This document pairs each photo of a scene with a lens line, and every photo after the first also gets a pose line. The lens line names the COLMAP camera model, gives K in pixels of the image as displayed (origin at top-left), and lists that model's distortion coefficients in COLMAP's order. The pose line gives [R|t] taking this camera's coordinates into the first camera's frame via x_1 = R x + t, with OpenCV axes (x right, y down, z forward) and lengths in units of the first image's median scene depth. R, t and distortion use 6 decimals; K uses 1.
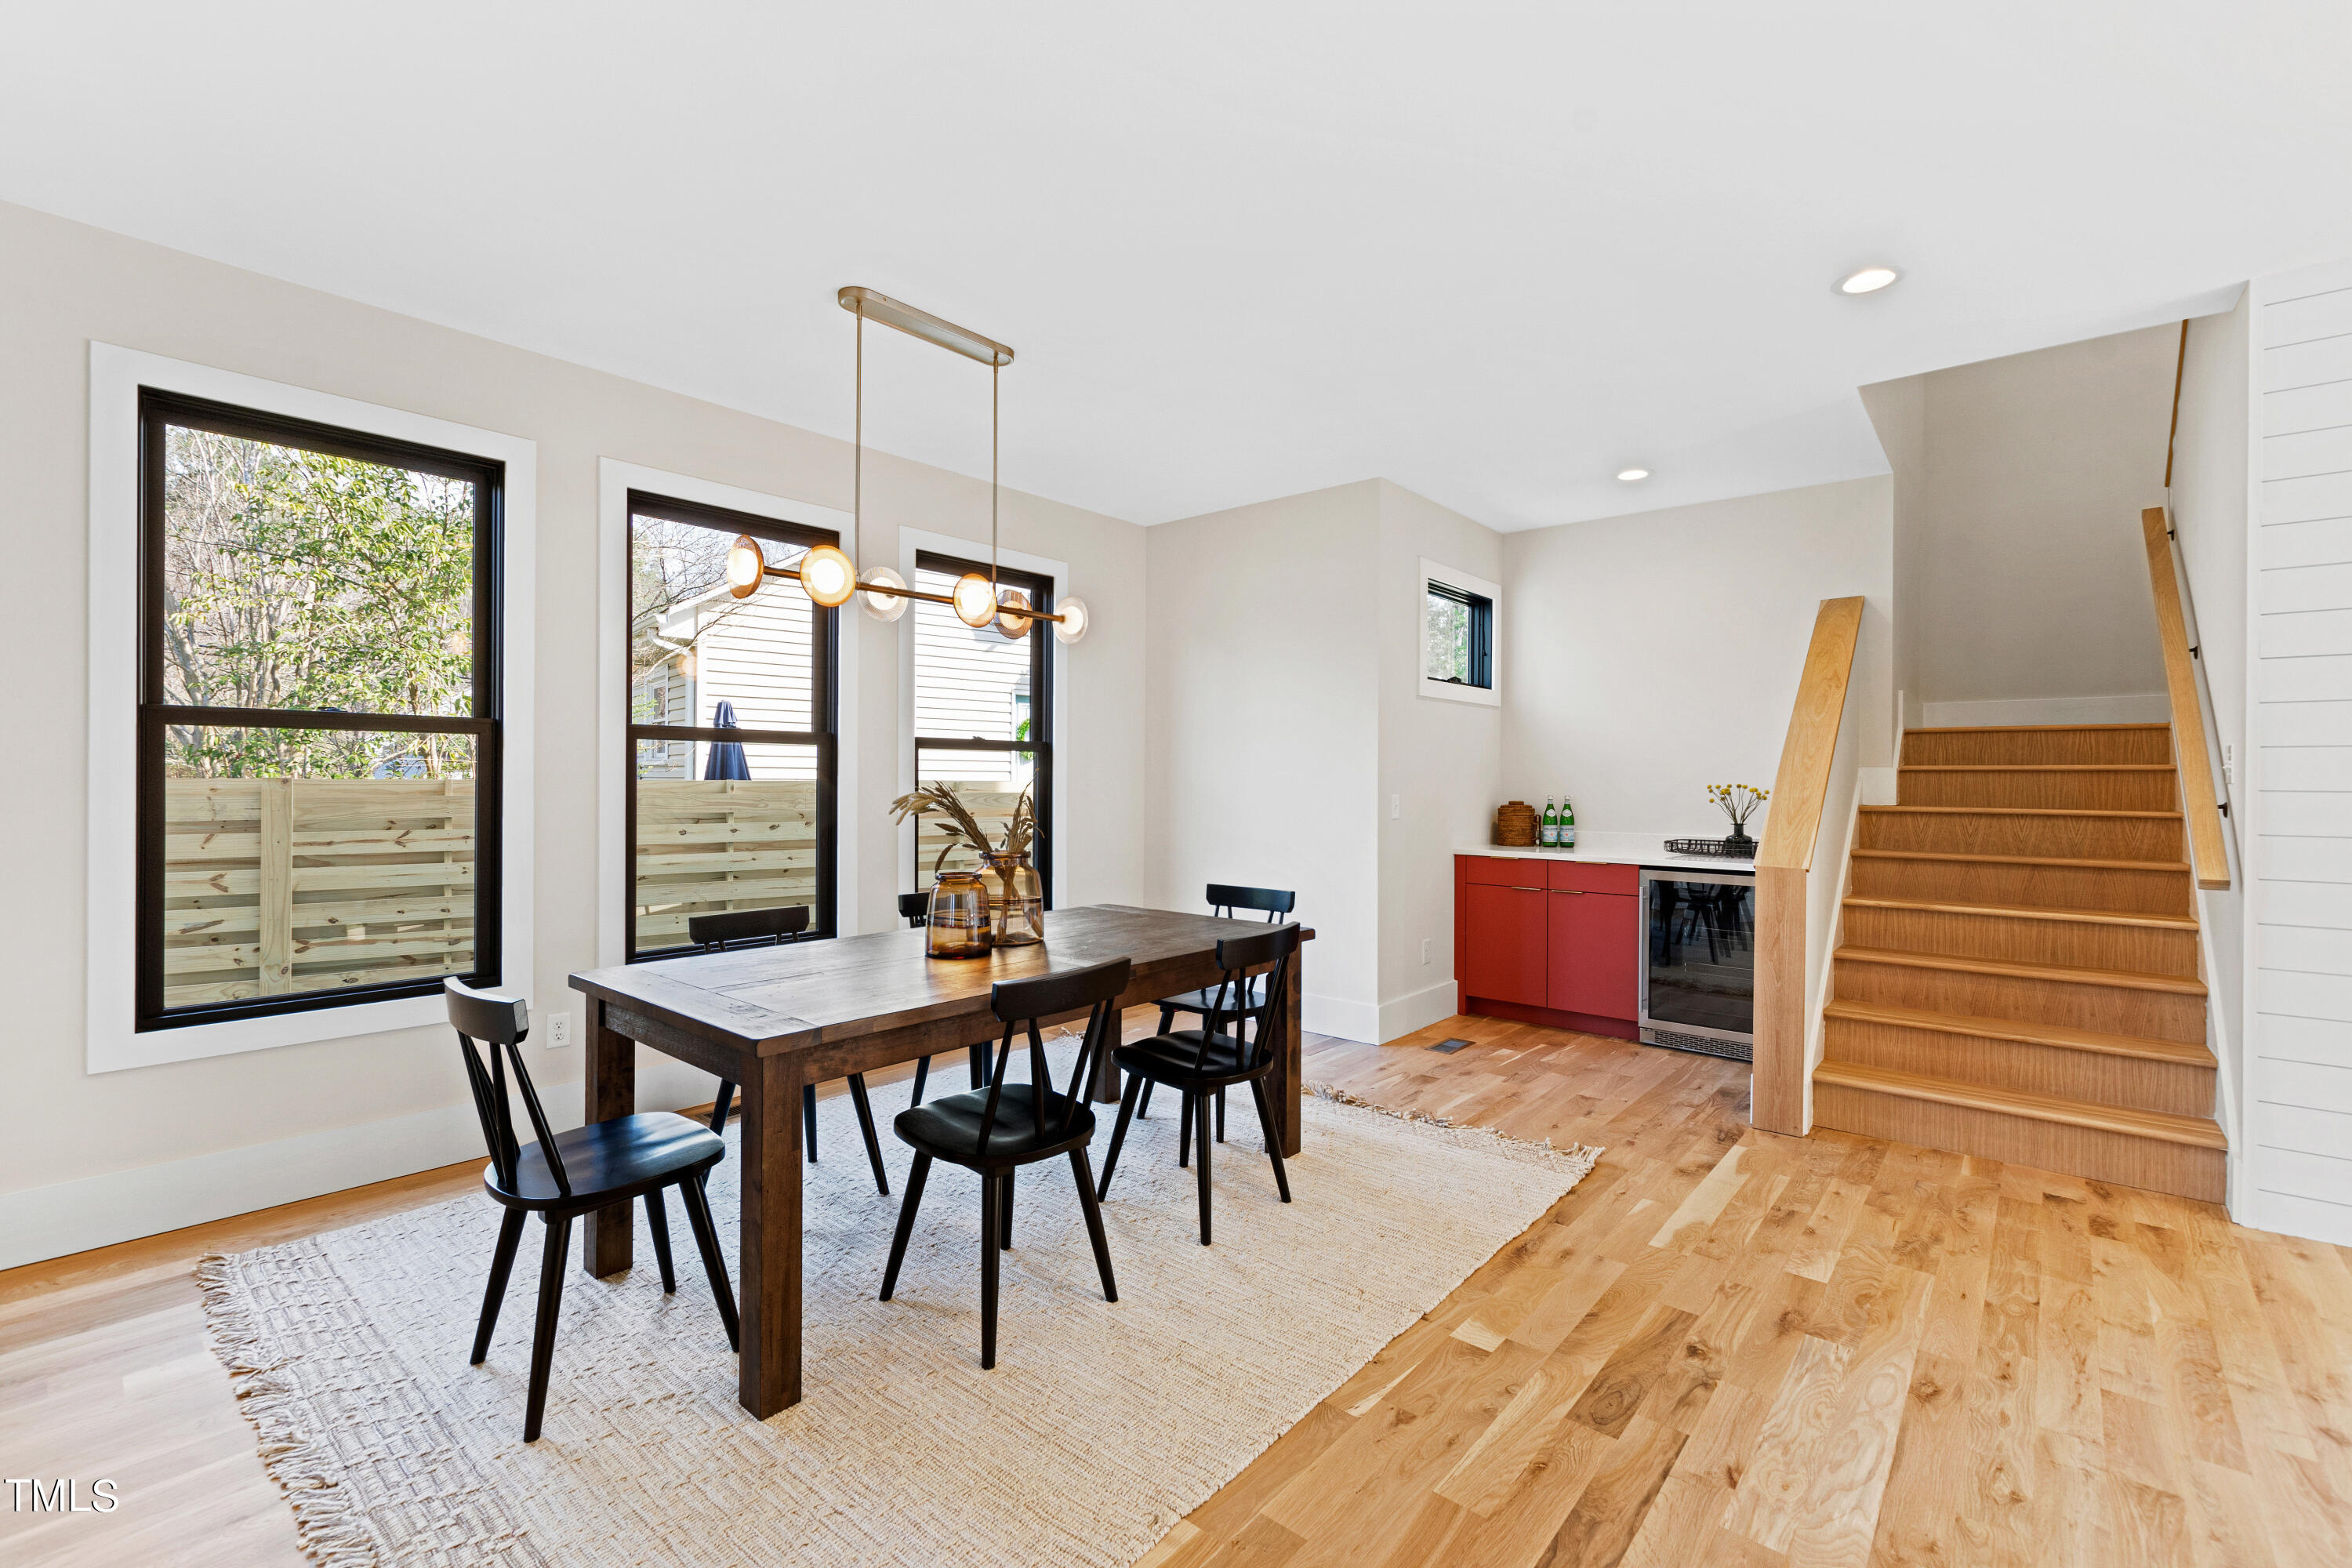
lens RADIAL K [[1018.5, 0, 1157.5], [0, 1018.5, 783.9], [0, 0, 1]] dist [0.002372, -0.001529]
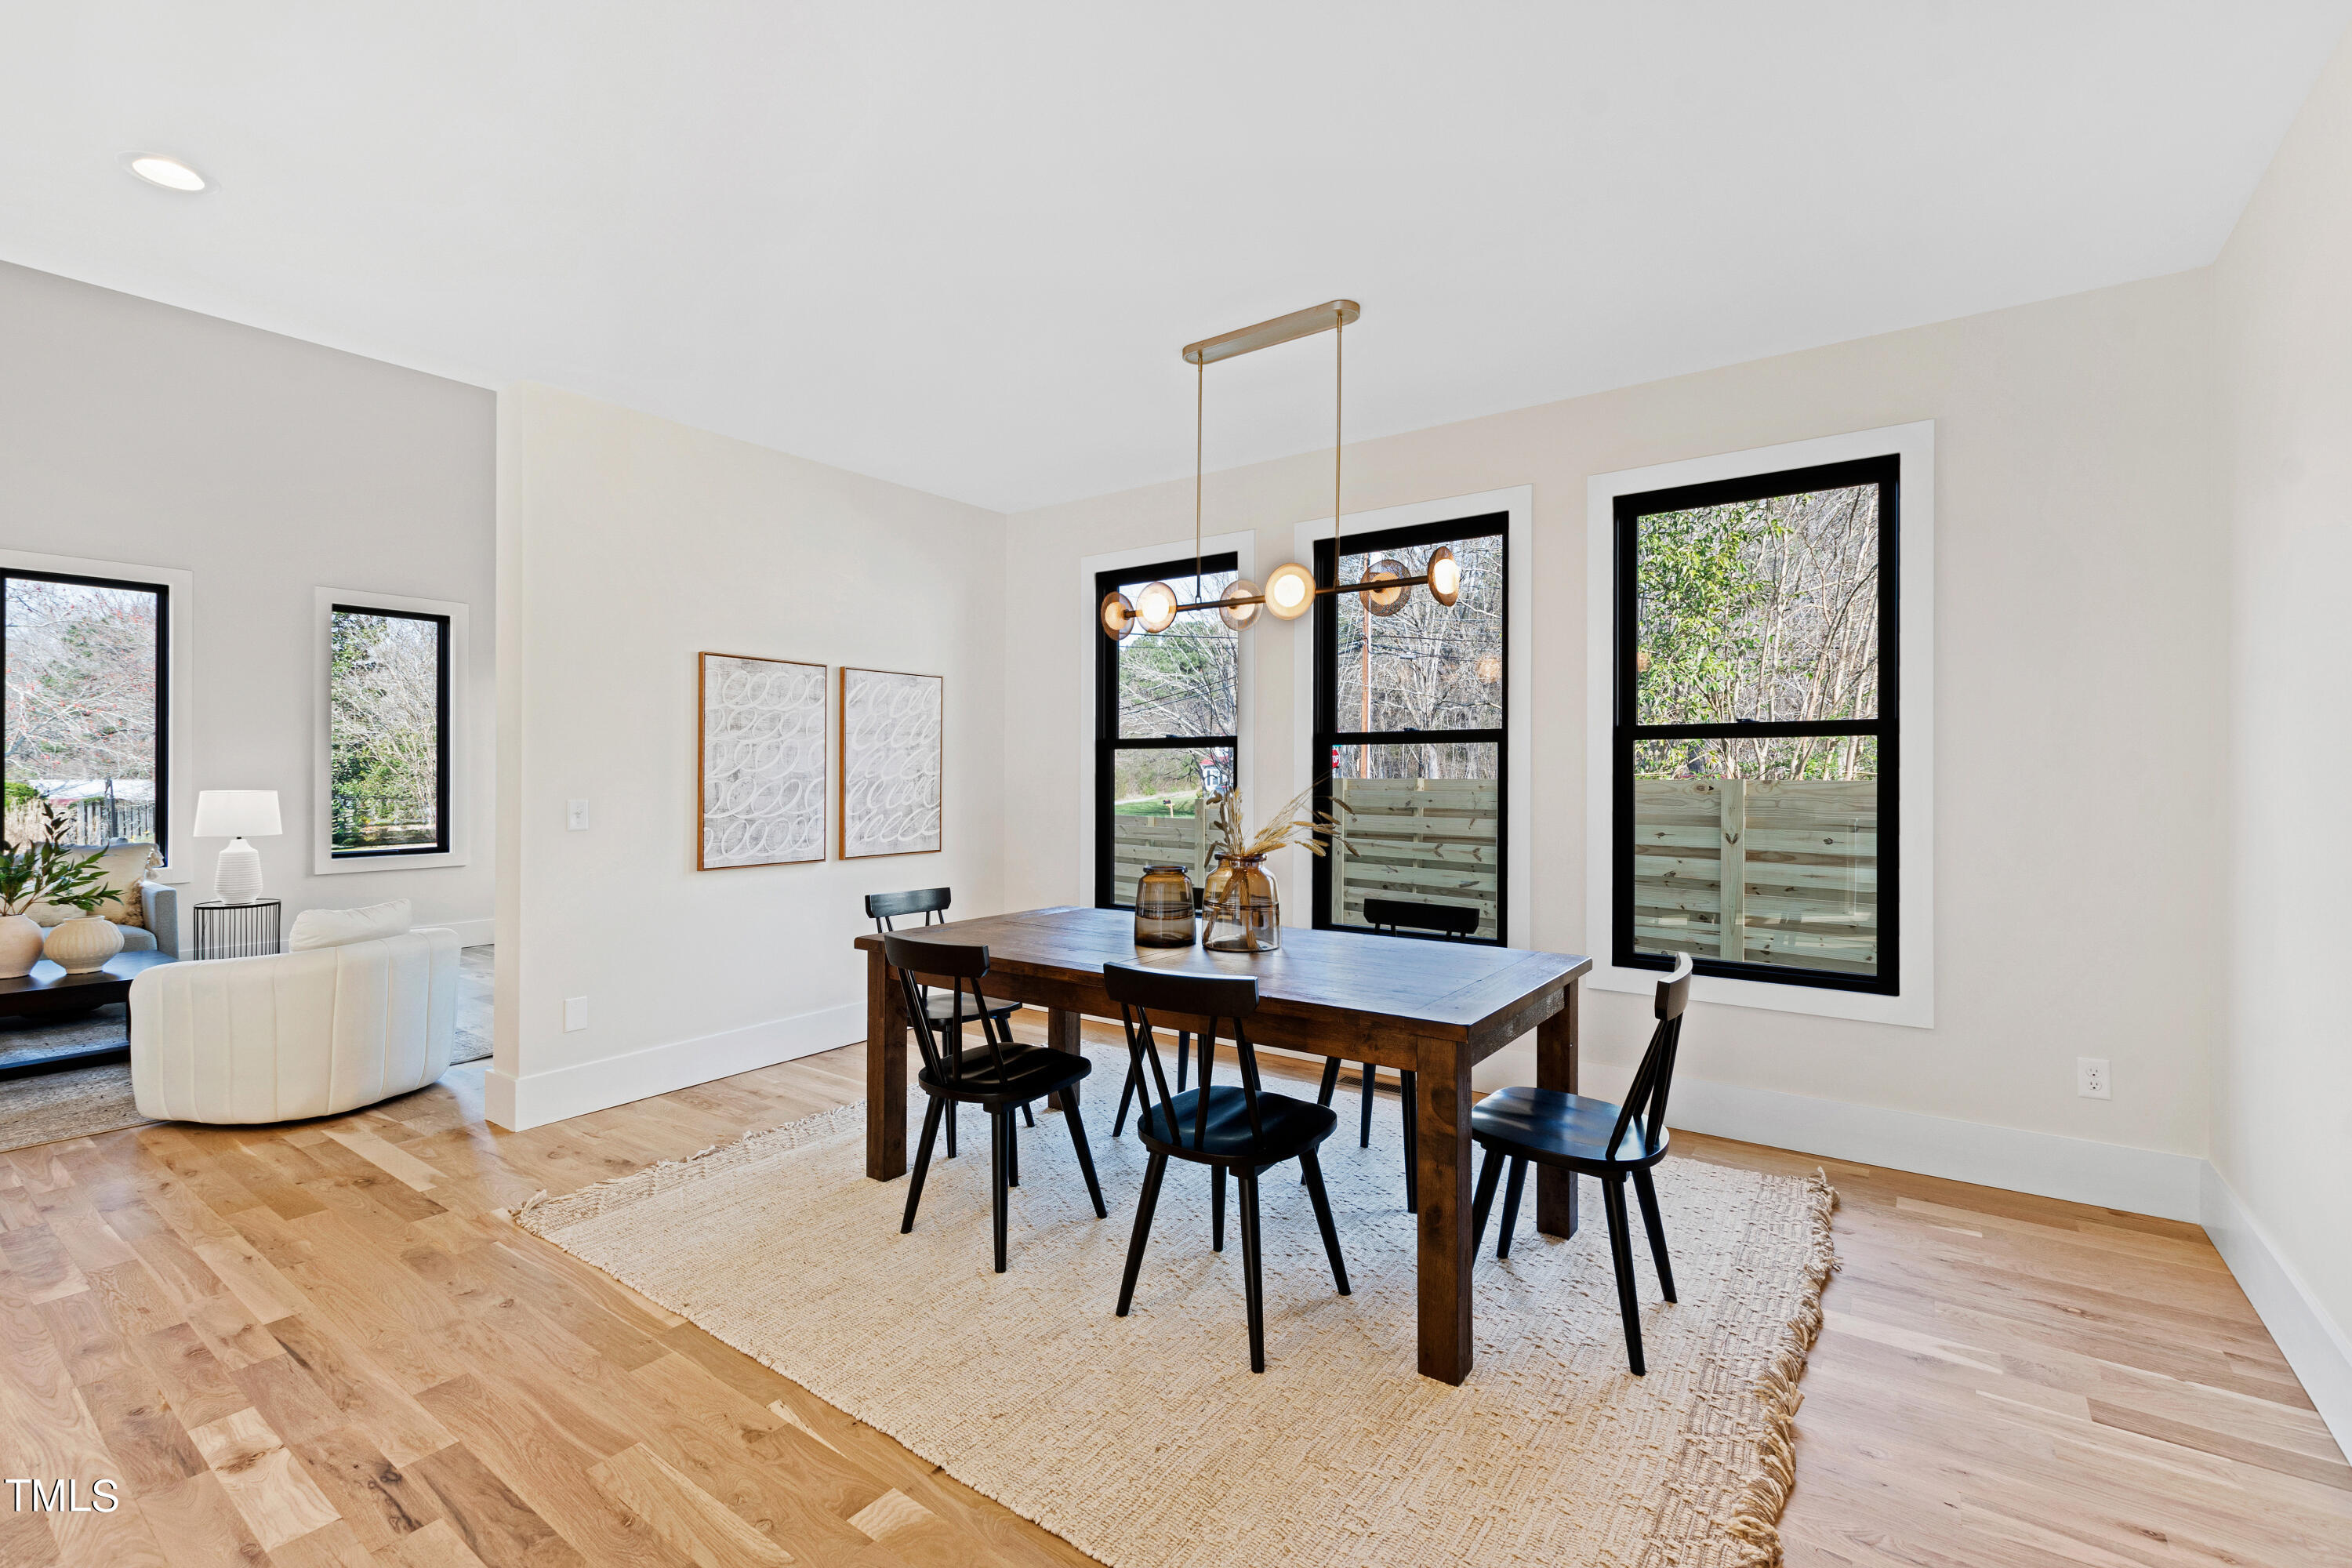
lens RADIAL K [[1018.5, 0, 1163.5], [0, 1018.5, 779.9], [0, 0, 1]] dist [0.002372, -0.001529]
pose [[0.082821, -0.011480, -0.996498, 0.231814], [0.001649, 0.999934, -0.011383, 0.003097], [0.996563, -0.000701, 0.082834, 0.244903]]
